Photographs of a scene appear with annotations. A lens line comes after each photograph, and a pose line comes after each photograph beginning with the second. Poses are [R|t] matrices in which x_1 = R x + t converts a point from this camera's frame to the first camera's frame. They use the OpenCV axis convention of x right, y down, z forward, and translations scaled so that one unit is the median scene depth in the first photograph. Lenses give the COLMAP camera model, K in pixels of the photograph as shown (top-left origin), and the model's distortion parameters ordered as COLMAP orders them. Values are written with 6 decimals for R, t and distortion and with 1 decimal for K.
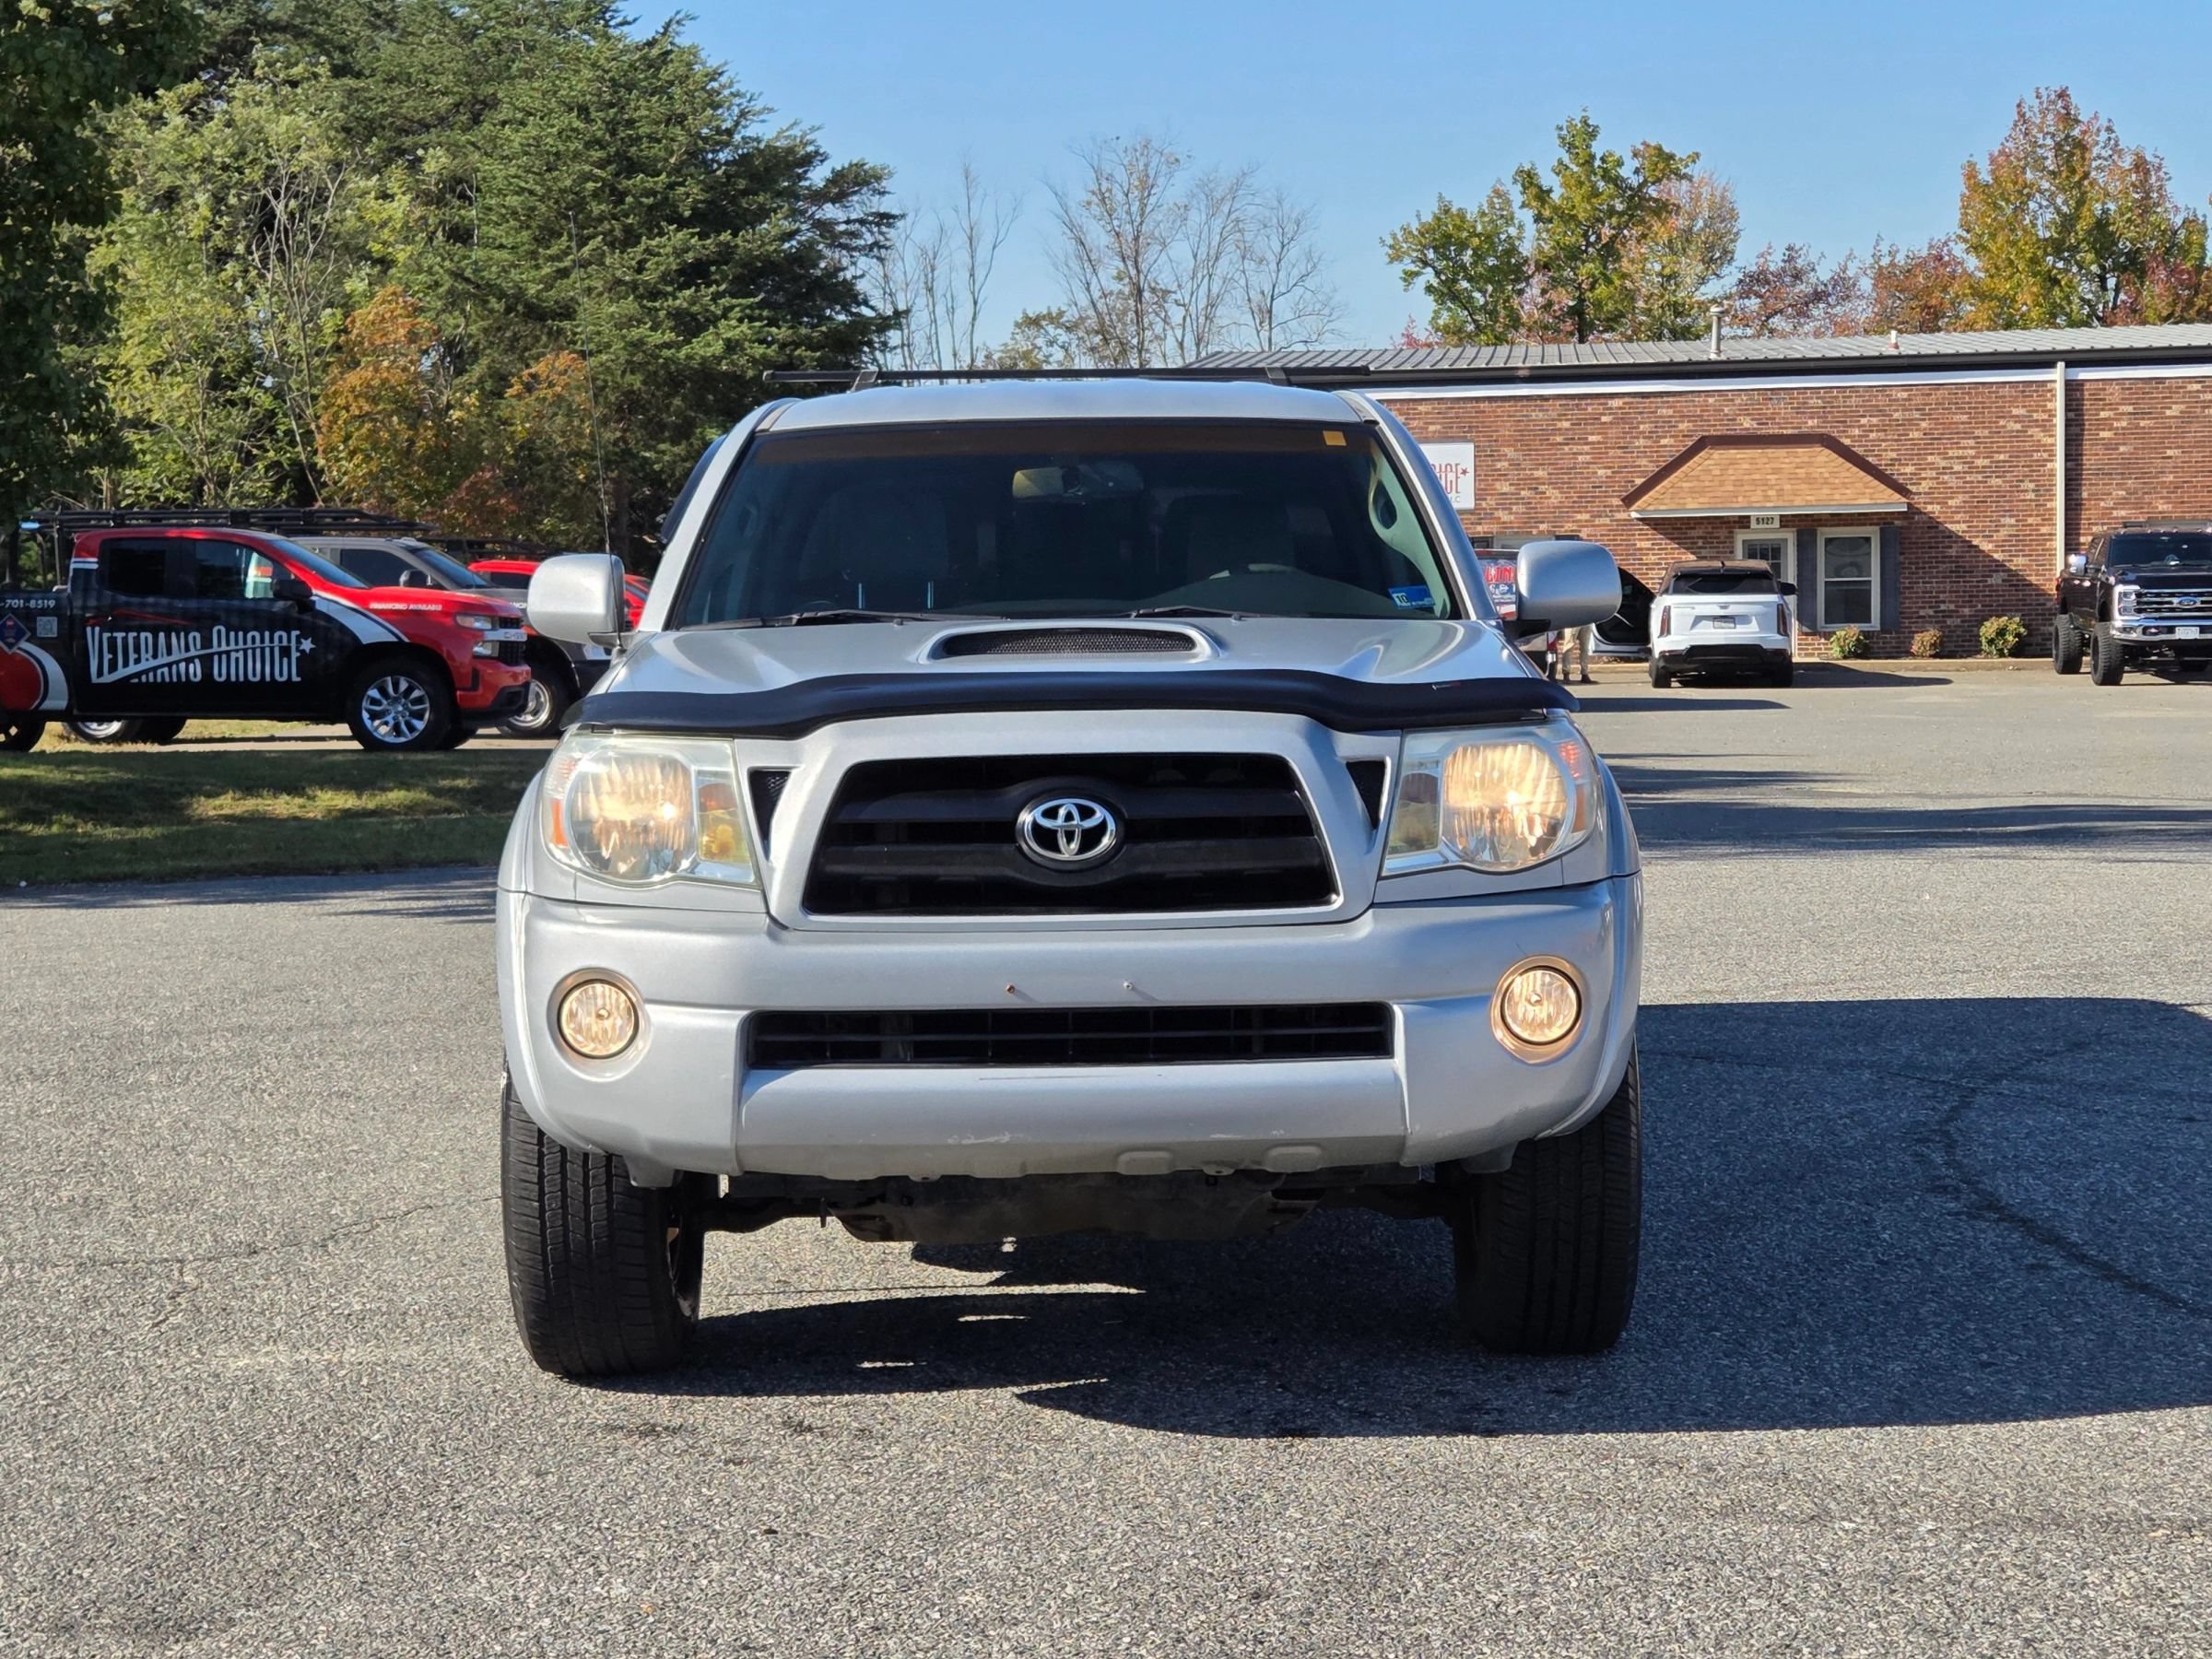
lens RADIAL K [[3912.9, 0, 1052.2], [0, 3912.9, 744.5], [0, 0, 1]] dist [0.290049, -1.312234]
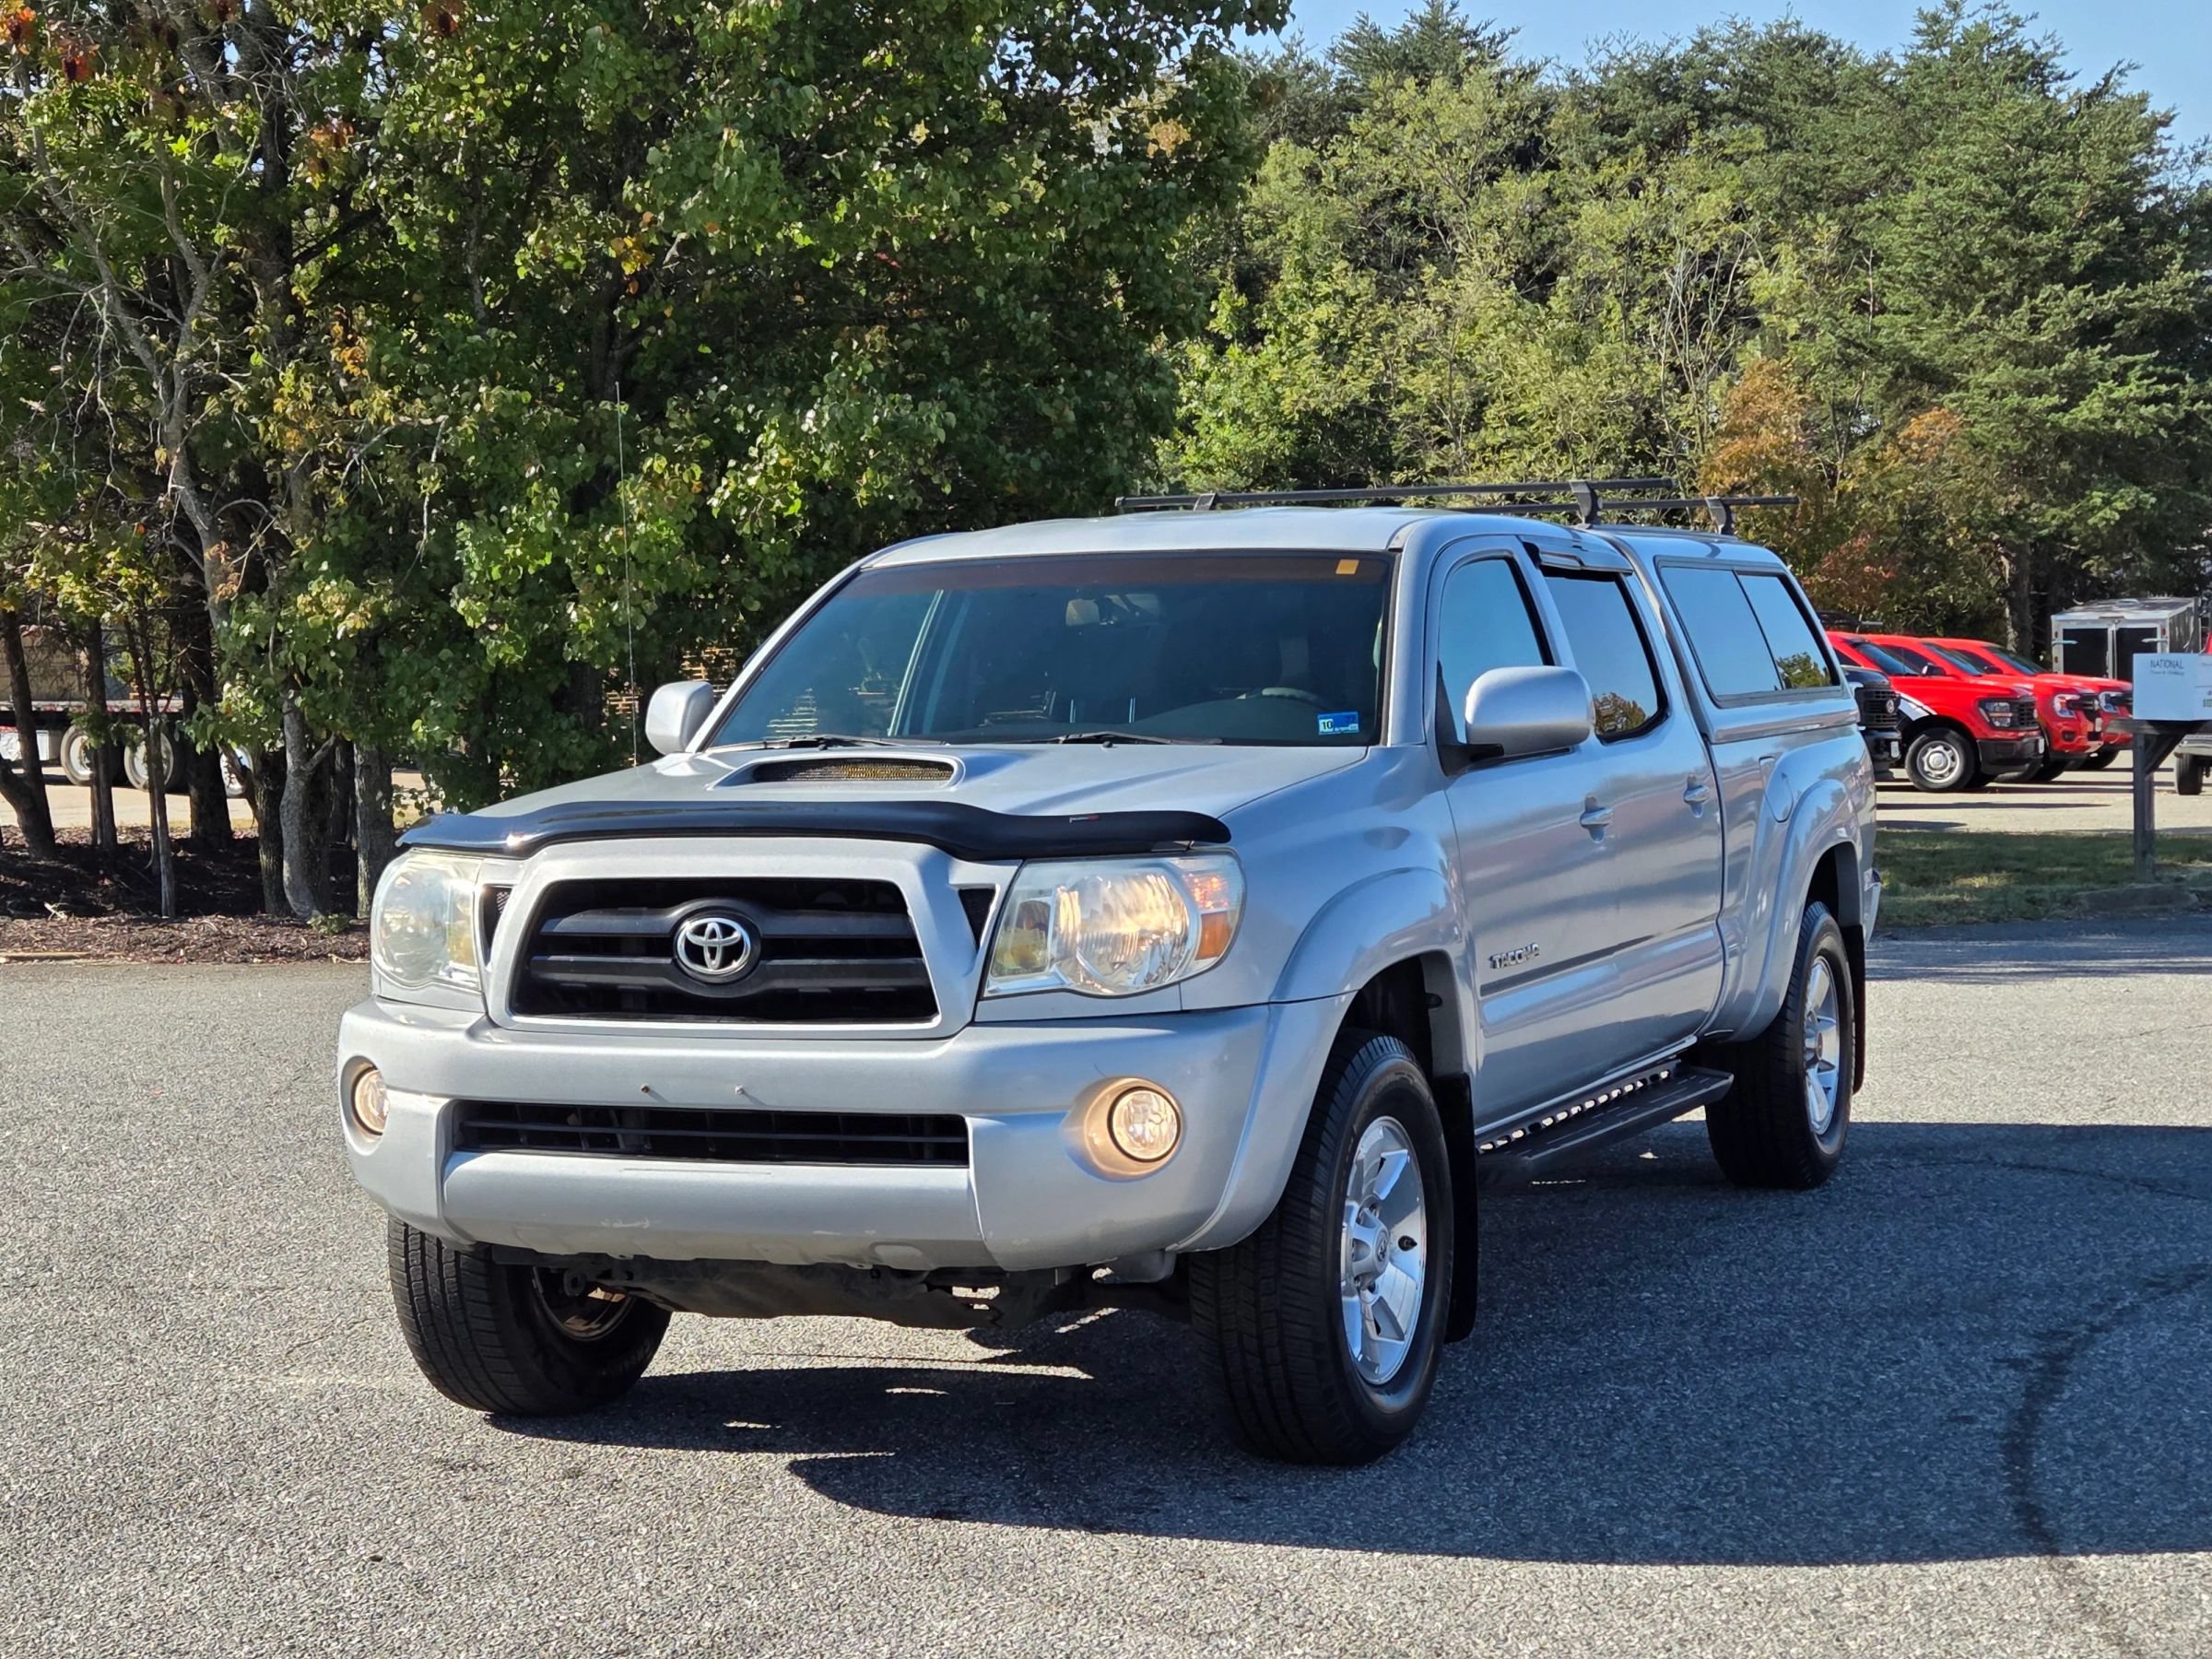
lens RADIAL K [[3912.9, 0, 1052.2], [0, 3912.9, 744.5], [0, 0, 1]] dist [0.290049, -1.312234]
pose [[0.908153, 0.006114, -0.418594, 0.546038], [-0.011999, 0.999863, -0.011428, -0.023219], [0.418467, 0.015401, 0.908101, 0.035937]]
